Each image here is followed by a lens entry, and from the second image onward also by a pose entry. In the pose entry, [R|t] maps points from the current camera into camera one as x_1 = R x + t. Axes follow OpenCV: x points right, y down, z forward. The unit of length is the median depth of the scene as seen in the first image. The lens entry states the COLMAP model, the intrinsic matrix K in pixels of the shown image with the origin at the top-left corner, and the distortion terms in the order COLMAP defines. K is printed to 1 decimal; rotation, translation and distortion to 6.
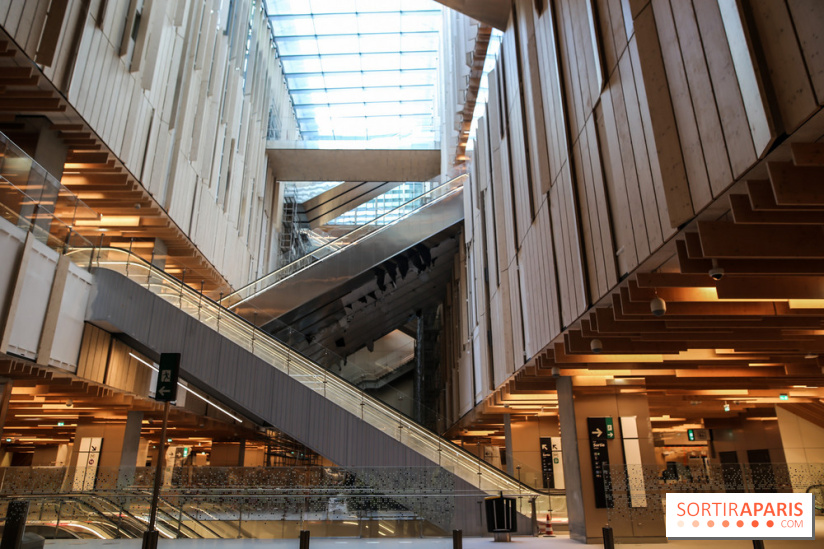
lens RADIAL K [[556.0, 0, 412.0], [0, 556.0, 274.5], [0, 0, 1]] dist [-0.010445, -0.001274]
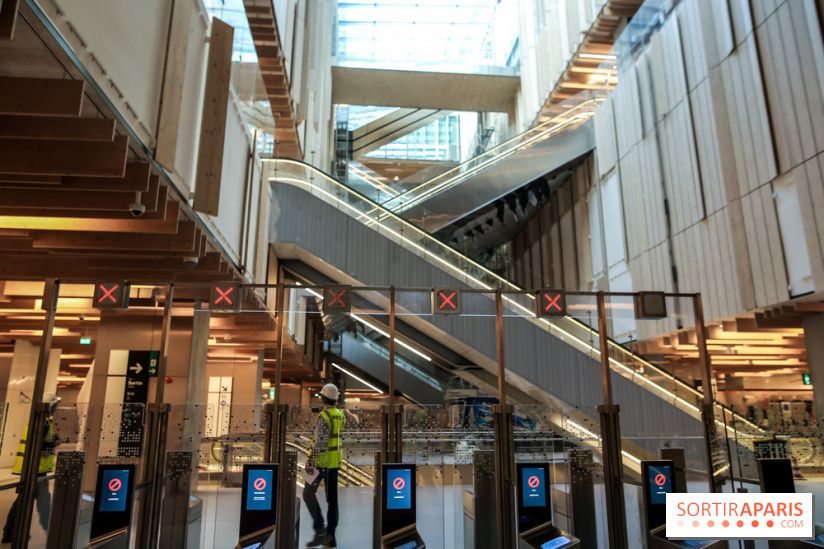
lens RADIAL K [[563.1, 0, 412.0], [0, 563.1, 274.5], [0, 0, 1]] dist [0.000047, -0.000295]
pose [[0.996734, 0.021440, 0.077860, -0.252814], [-0.028829, 0.995055, 0.095053, 0.024835], [-0.075437, -0.096987, 0.992423, 0.063345]]
